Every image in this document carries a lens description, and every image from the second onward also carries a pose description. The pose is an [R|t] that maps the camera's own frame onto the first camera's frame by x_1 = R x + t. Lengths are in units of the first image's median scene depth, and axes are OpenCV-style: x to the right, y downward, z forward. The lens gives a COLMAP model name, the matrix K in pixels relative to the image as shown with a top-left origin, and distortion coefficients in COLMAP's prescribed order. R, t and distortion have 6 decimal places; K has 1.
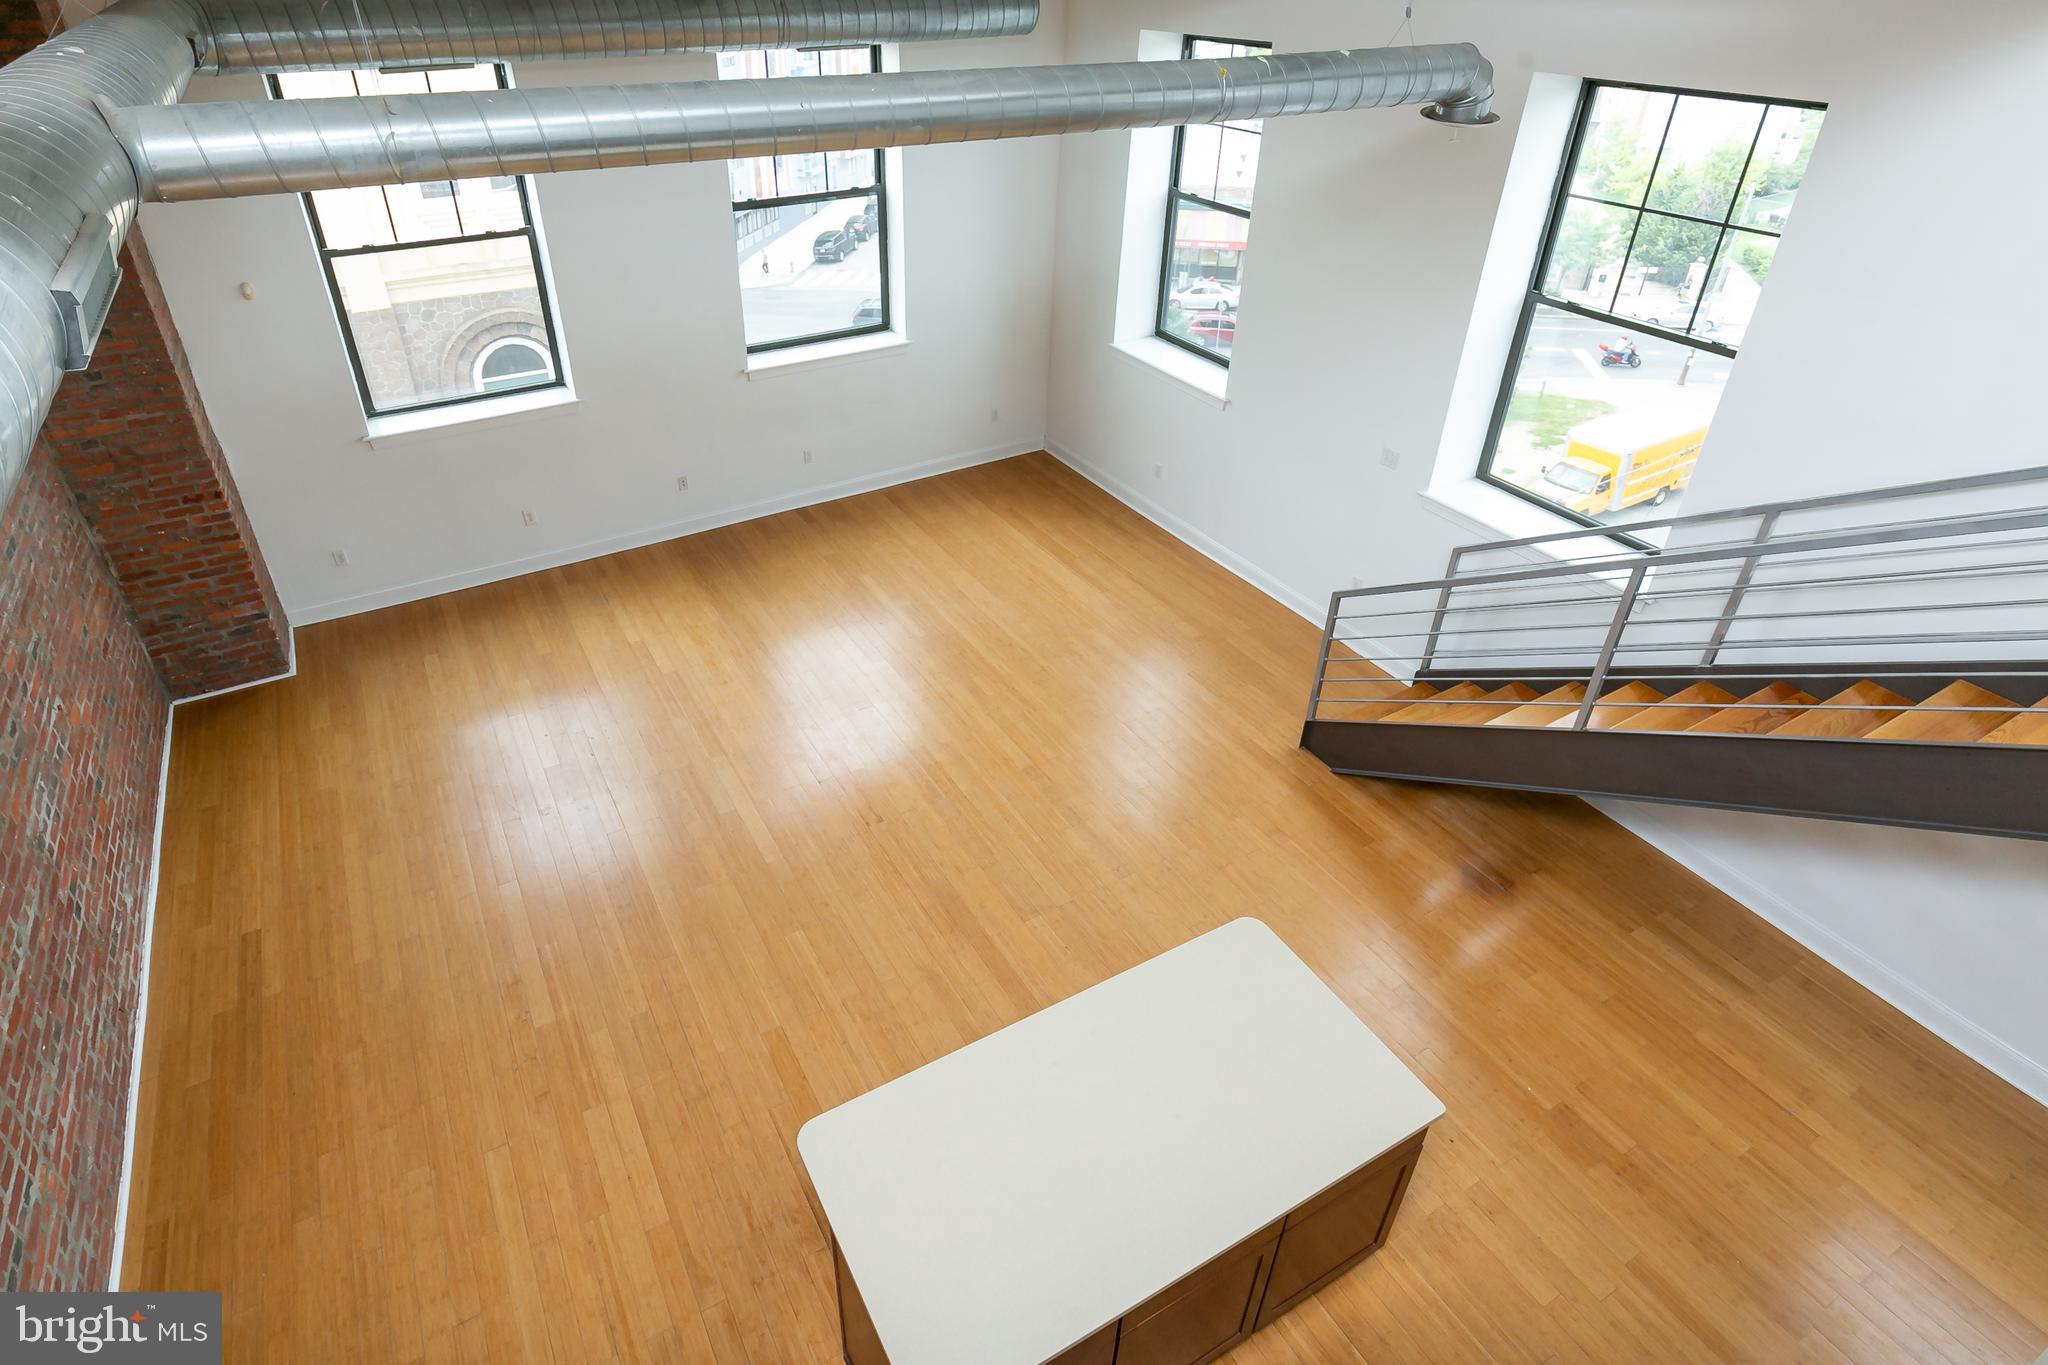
lens RADIAL K [[1090.4, 0, 933.4], [0, 1090.4, 597.3], [0, 0, 1]] dist [-0.002286, -0.001100]
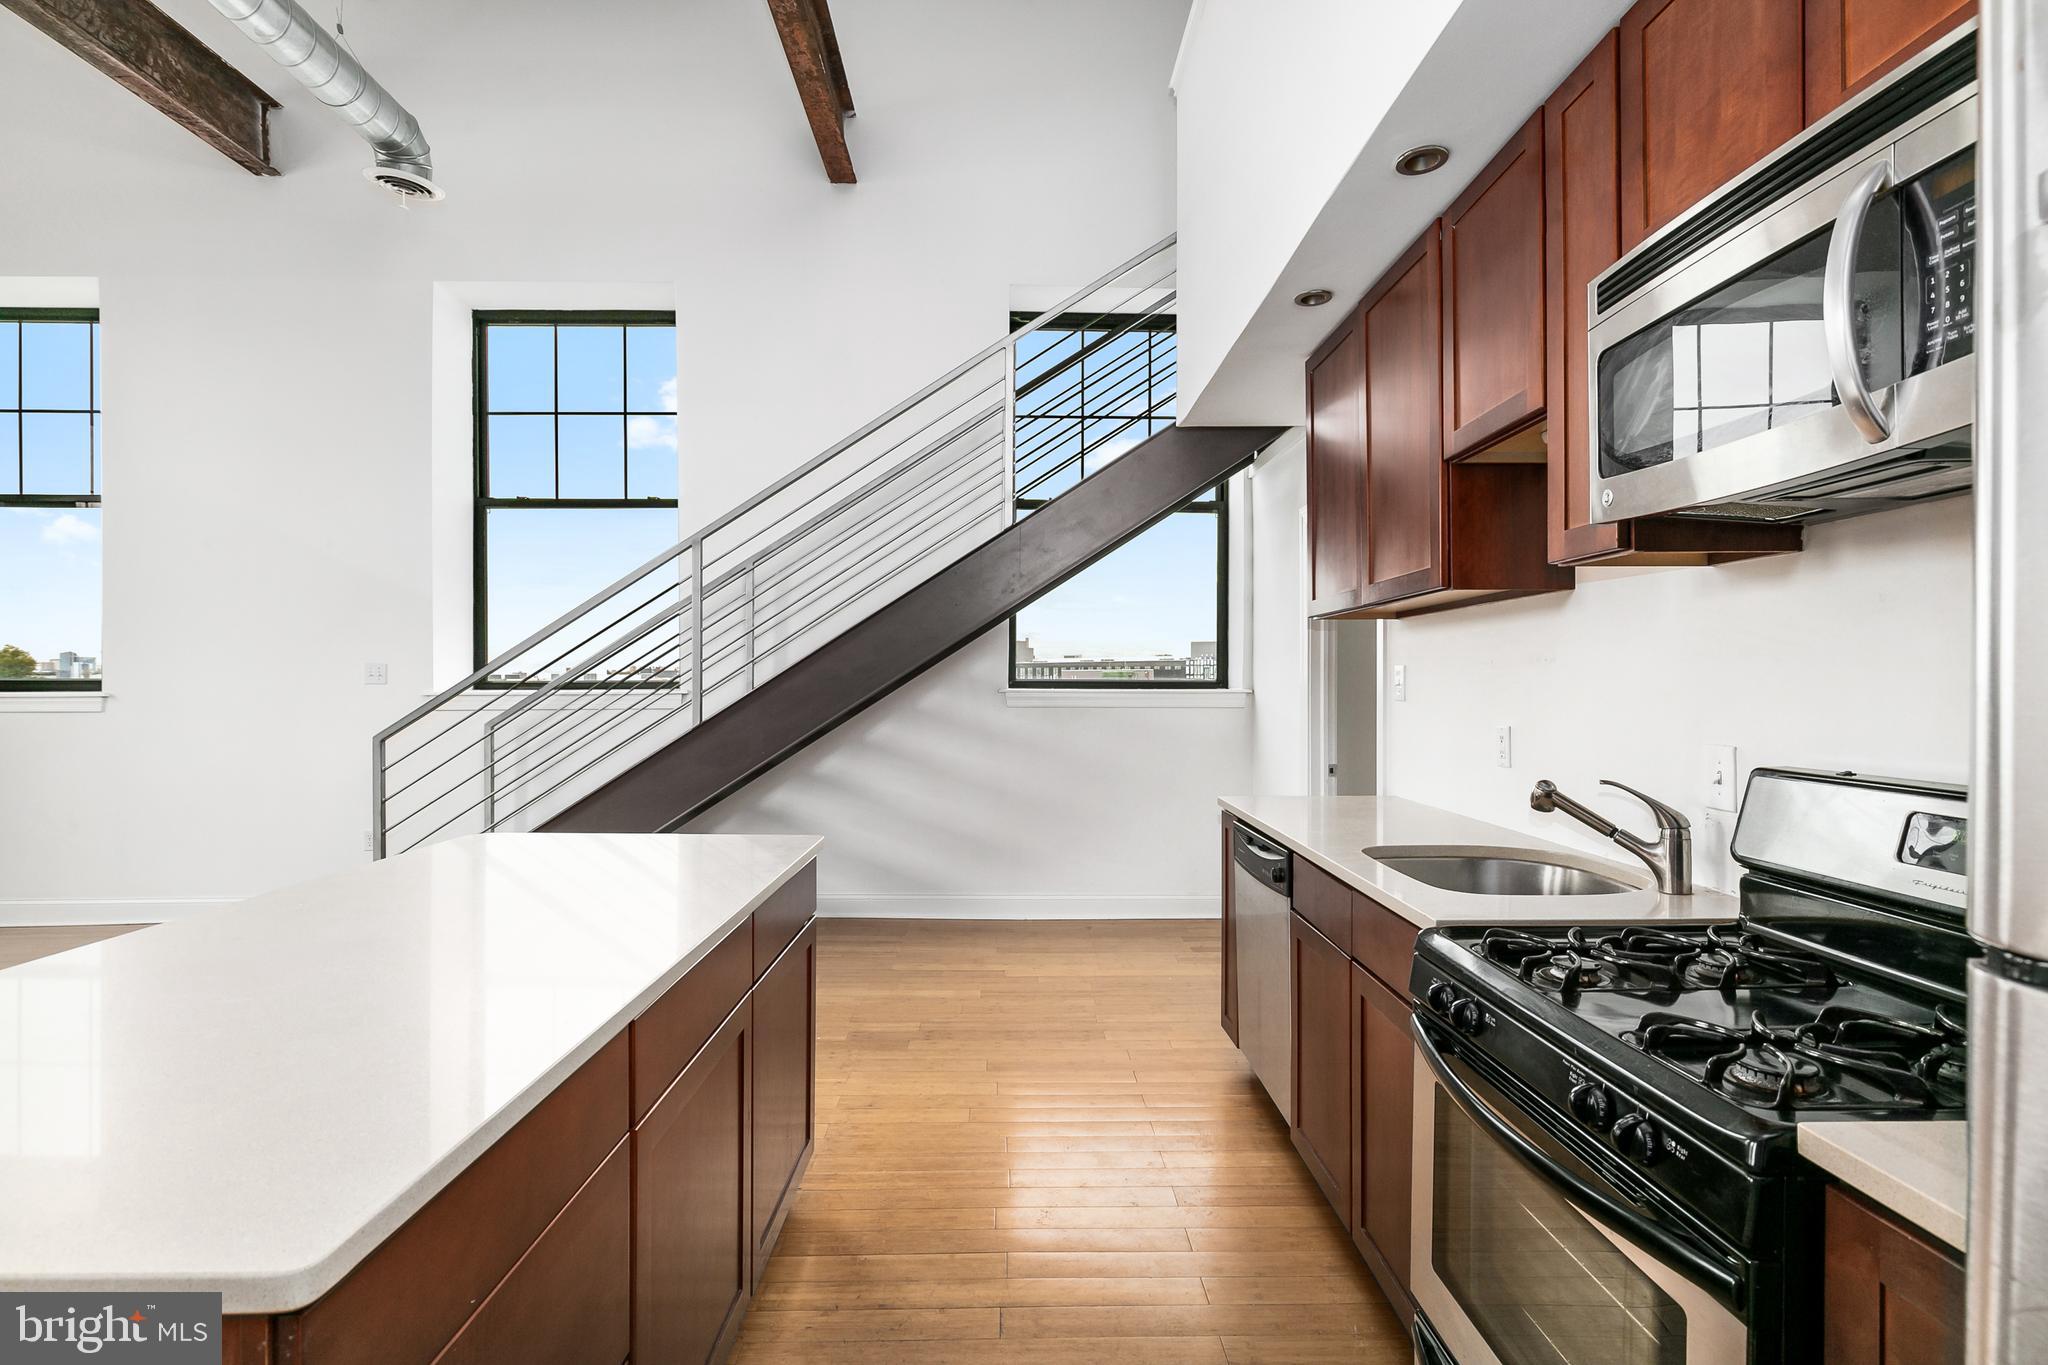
lens RADIAL K [[963.3, 0, 1023.6], [0, 963.3, 677.5], [0, 0, 1]] dist [-0.000362, -0.000845]
pose [[0.455547, 0.003426, 0.890205, -0.052668], [0.461800, 0.854009, -0.239605, 0.330865], [-0.761063, 0.520248, 0.387459, 0.296410]]
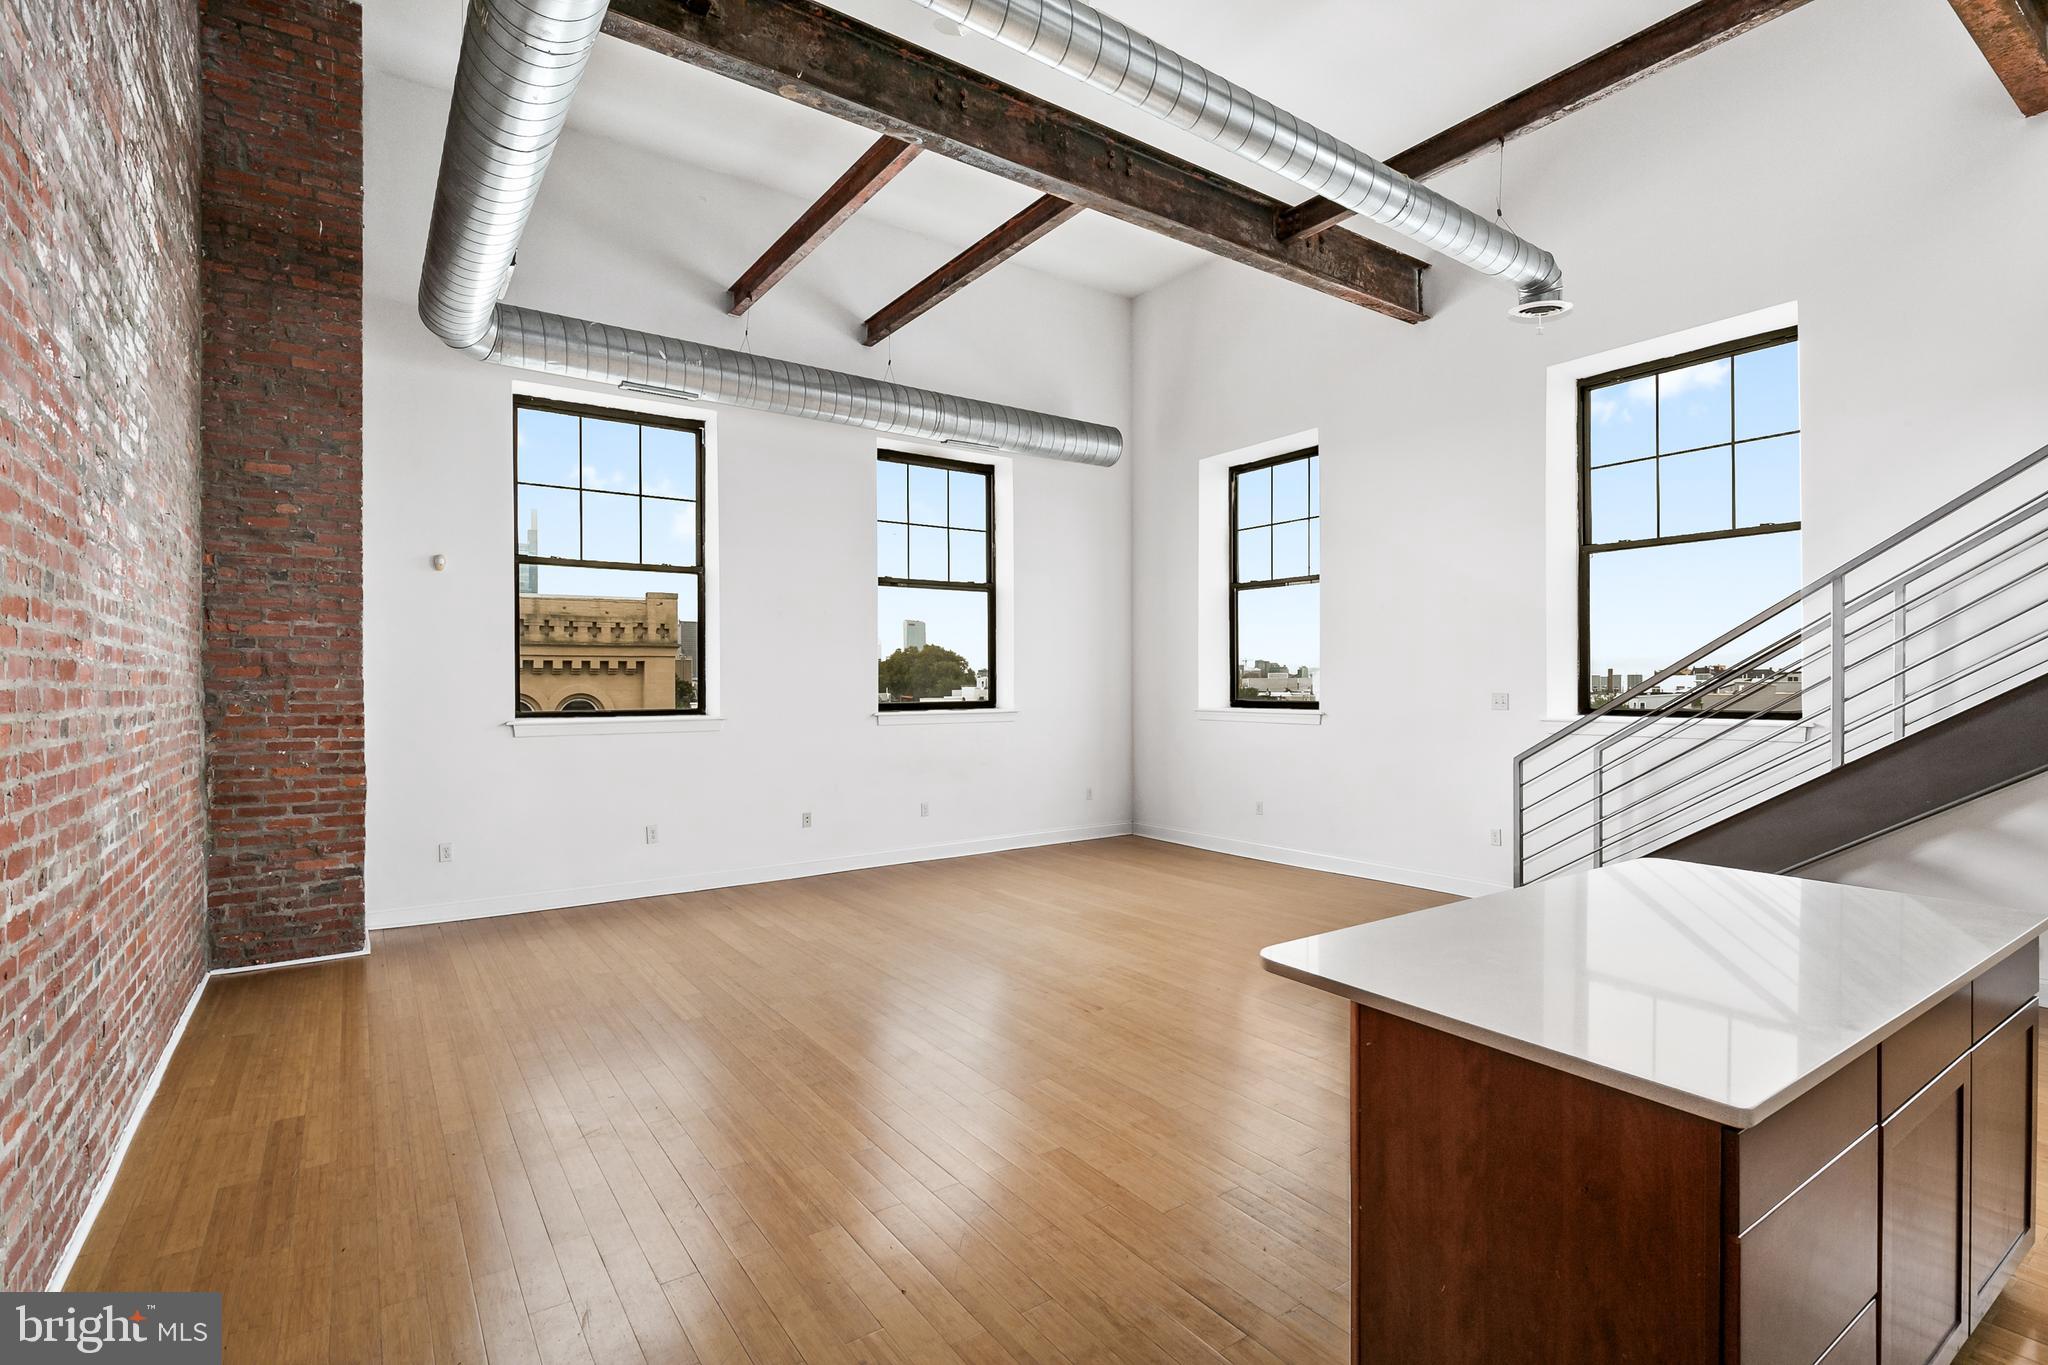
lens RADIAL K [[963.3, 0, 1023.6], [0, 963.3, 677.5], [0, 0, 1]] dist [-0.000362, -0.000845]
pose [[0.993474, 0.002025, 0.114038, -0.181184], [0.057483, 0.854686, -0.515953, 0.344154], [-0.098511, 0.519141, 0.848992, 0.216813]]
